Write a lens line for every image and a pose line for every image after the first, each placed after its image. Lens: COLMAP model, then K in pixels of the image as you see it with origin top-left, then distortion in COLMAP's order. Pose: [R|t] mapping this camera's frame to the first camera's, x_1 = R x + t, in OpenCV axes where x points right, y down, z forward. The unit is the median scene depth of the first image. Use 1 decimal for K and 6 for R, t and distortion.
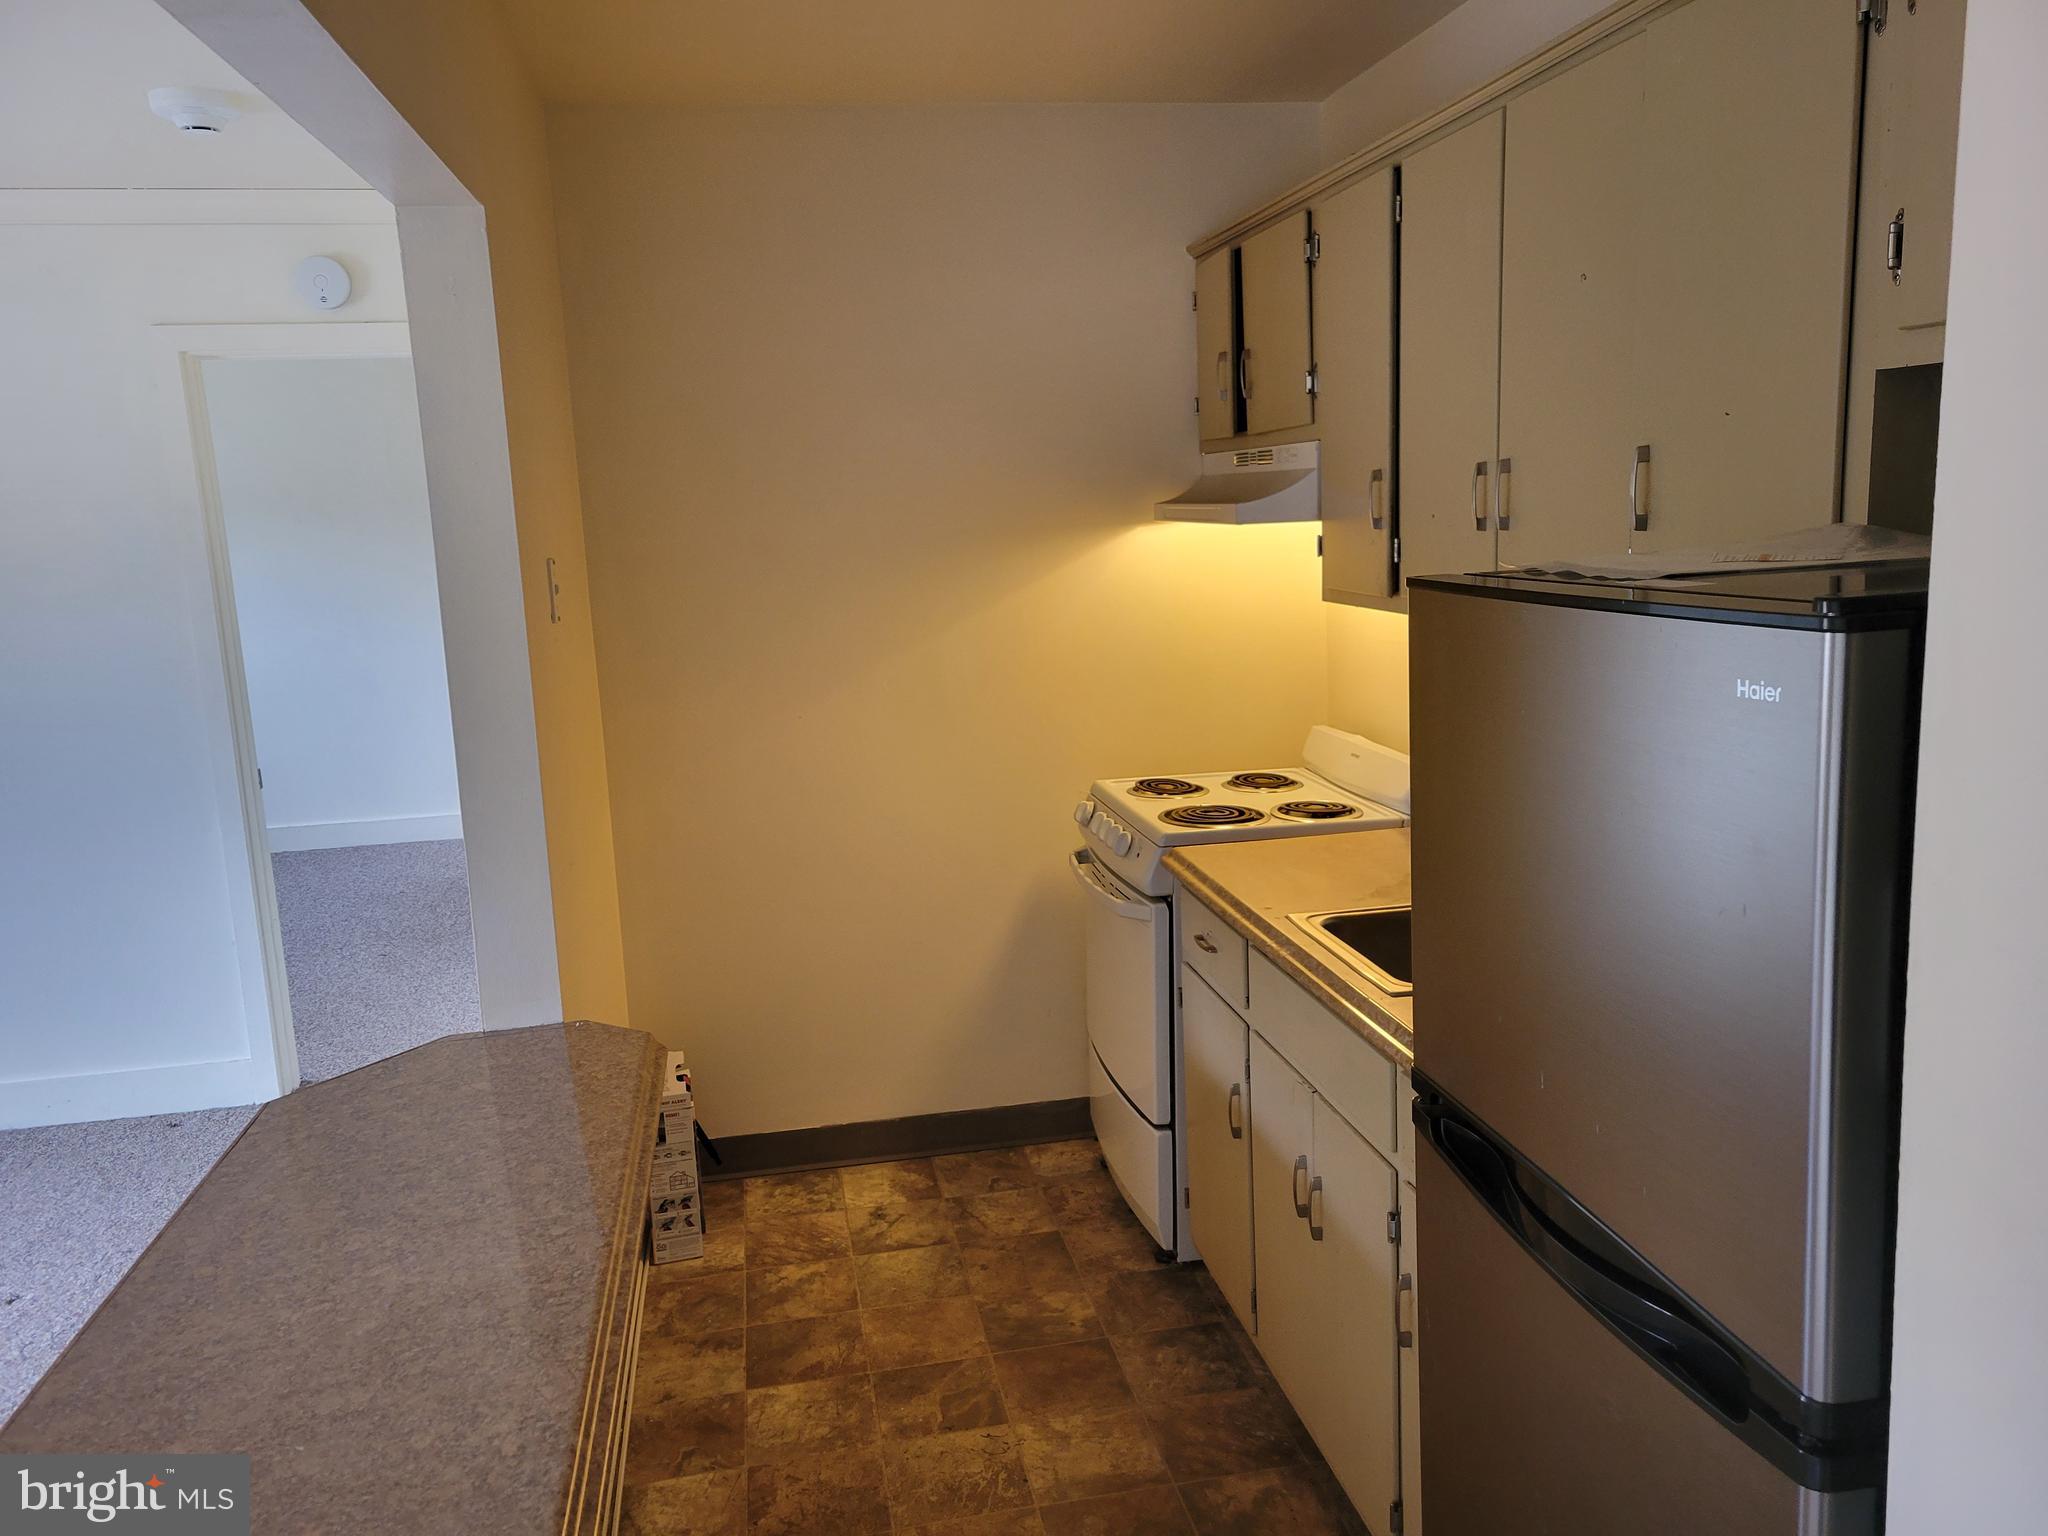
lens RADIAL K [[1526.1, 0, 1024.3], [0, 1526.1, 779.0], [0, 0, 1]] dist [0.030134, 0.000431]
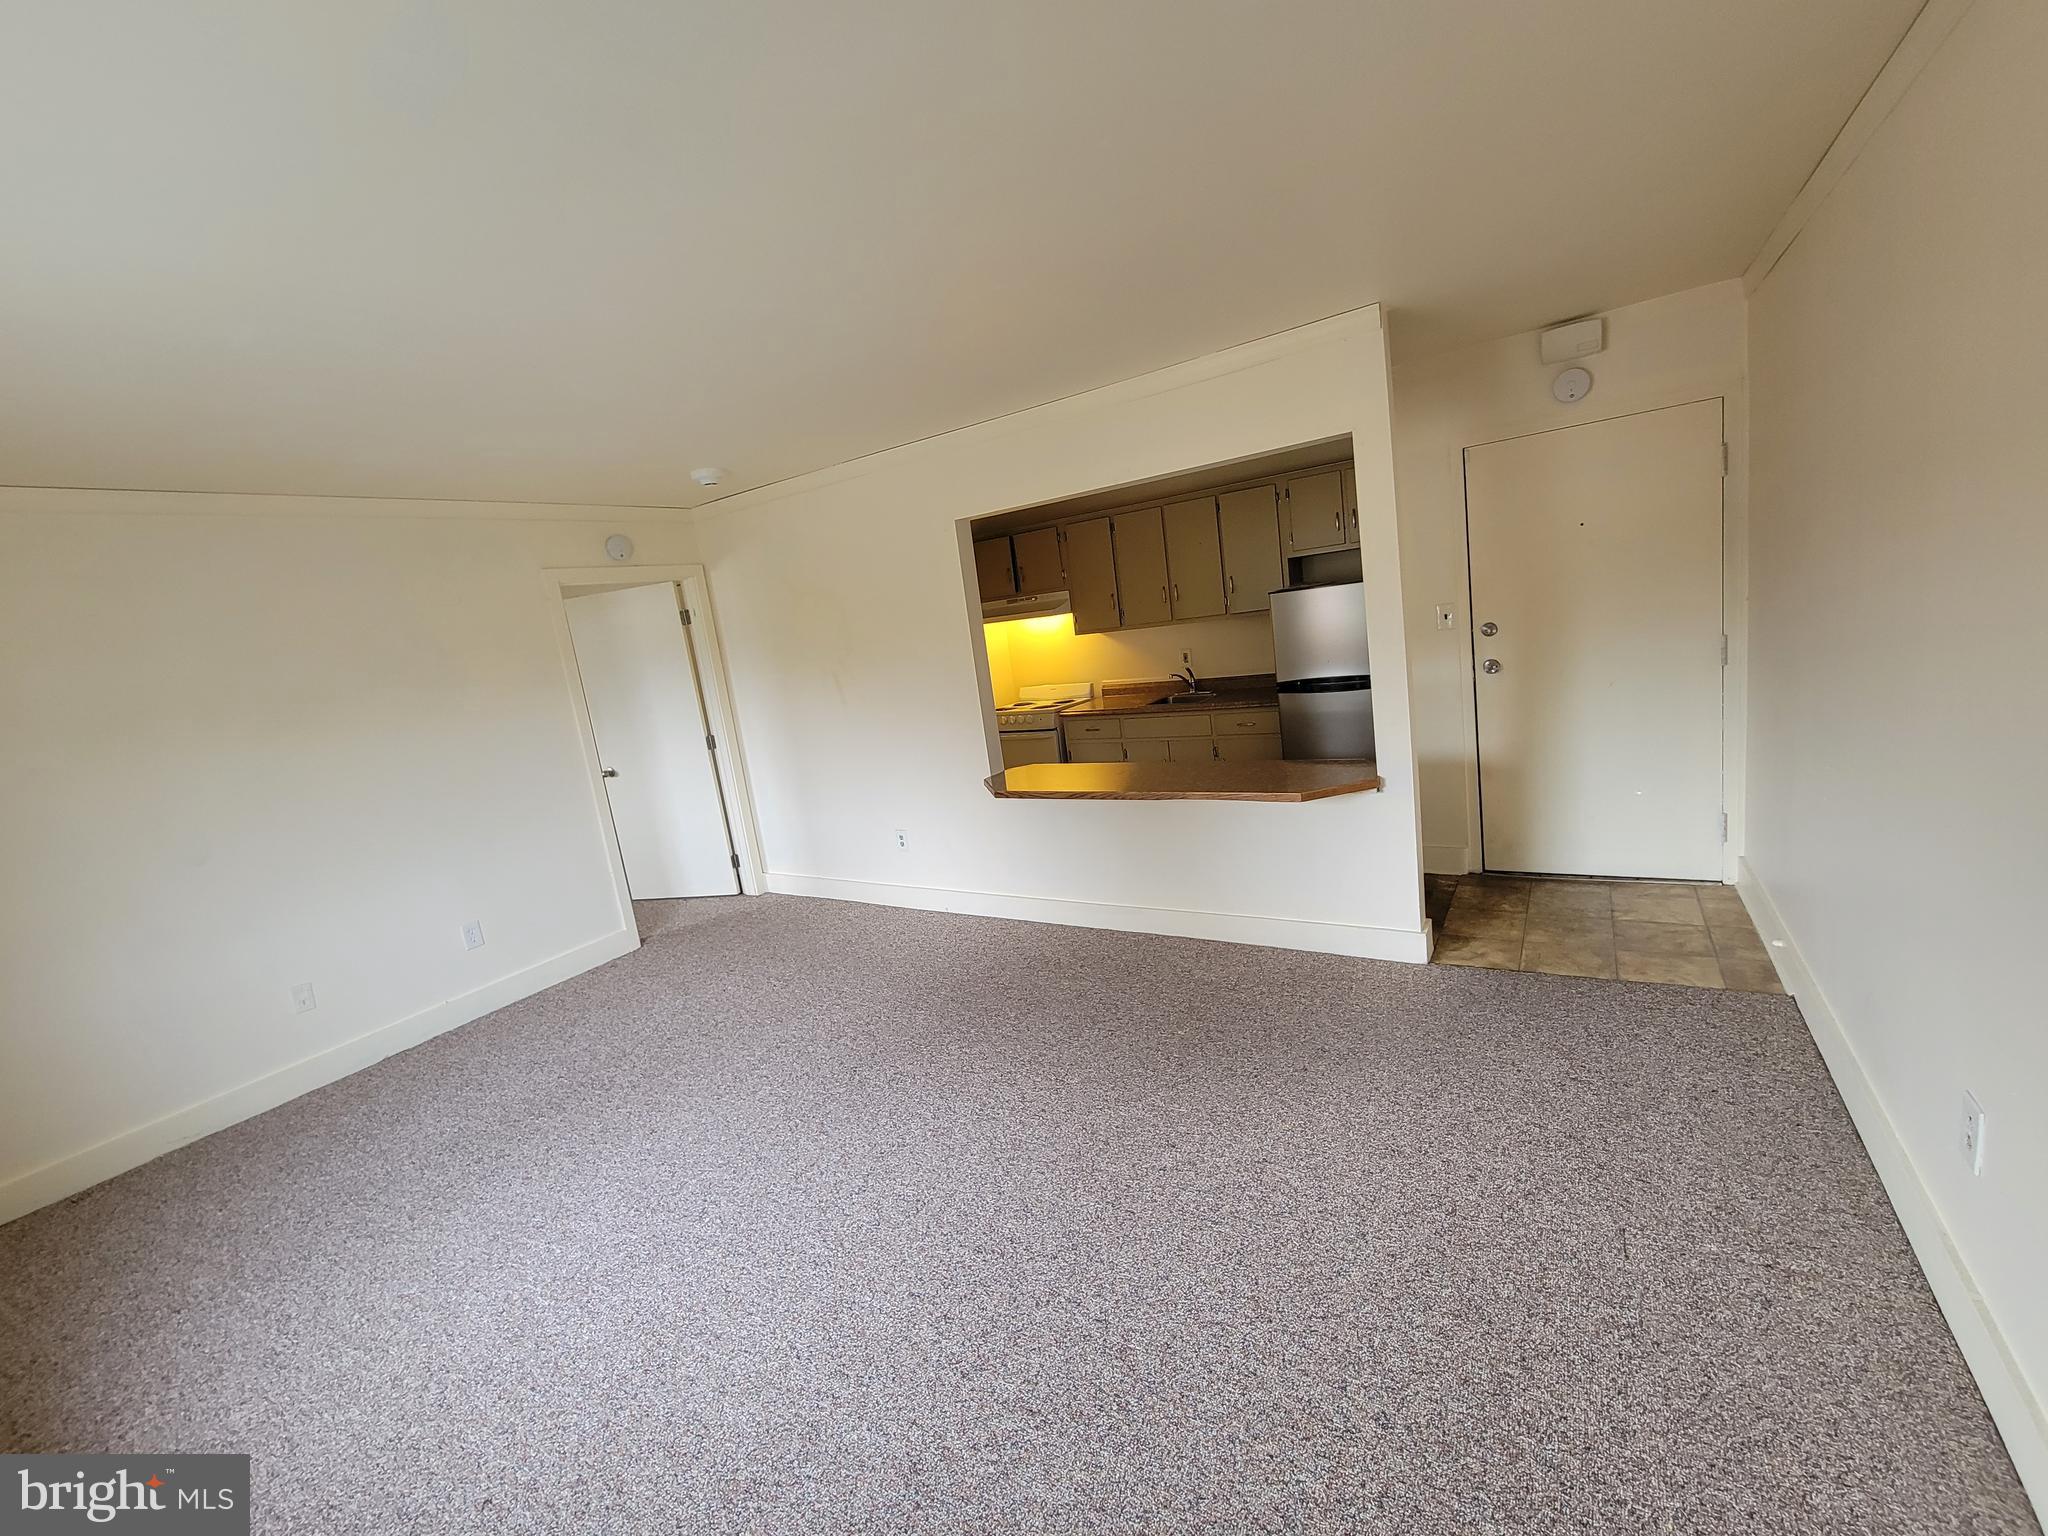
lens RADIAL K [[832.1, 0, 1017.5], [0, 832.1, 765.8], [0, 0, 1]] dist [-0.002397, -0.000015]
pose [[0.689028, -0.178724, 0.702352, -1.205211], [0.228675, 0.973224, 0.023315, 0.091899], [-0.687713, 0.144546, 0.711448, -0.204809]]
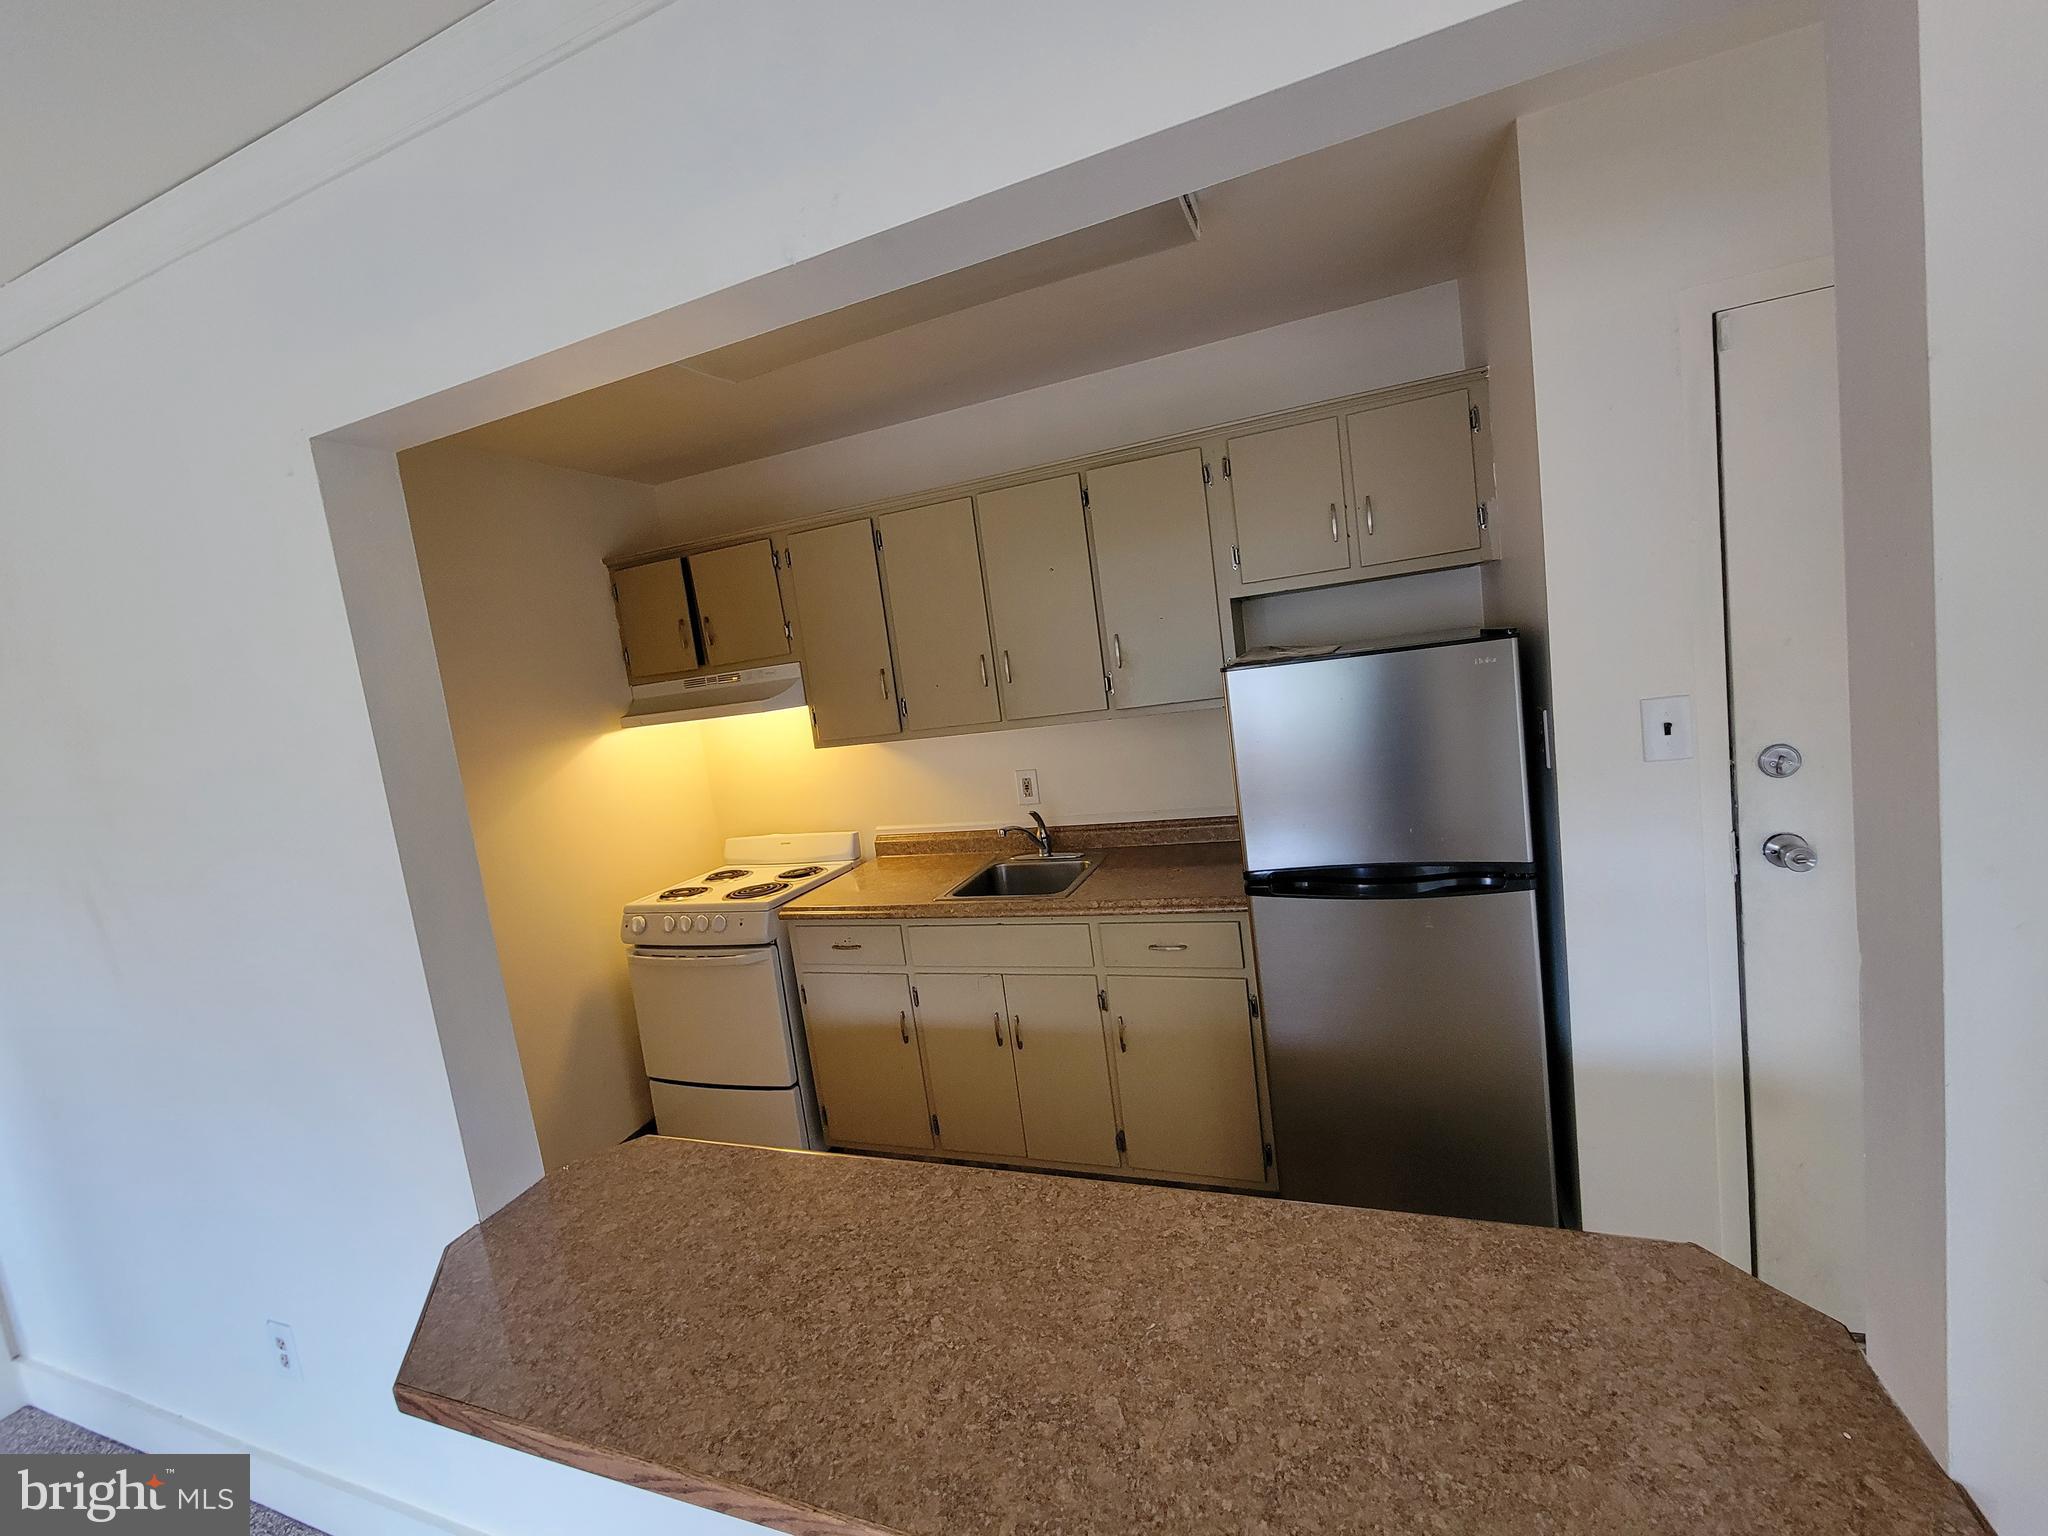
lens RADIAL K [[832.1, 0, 1024.9], [0, 832.1, 759.4], [0, 0, 1]] dist [-0.002397, -0.000015]
pose [[0.511470, -0.122126, 0.850578, -0.480256], [0.257144, 0.966242, -0.015893, -0.024622], [-0.819924, 0.226850, 0.525608, 0.270206]]
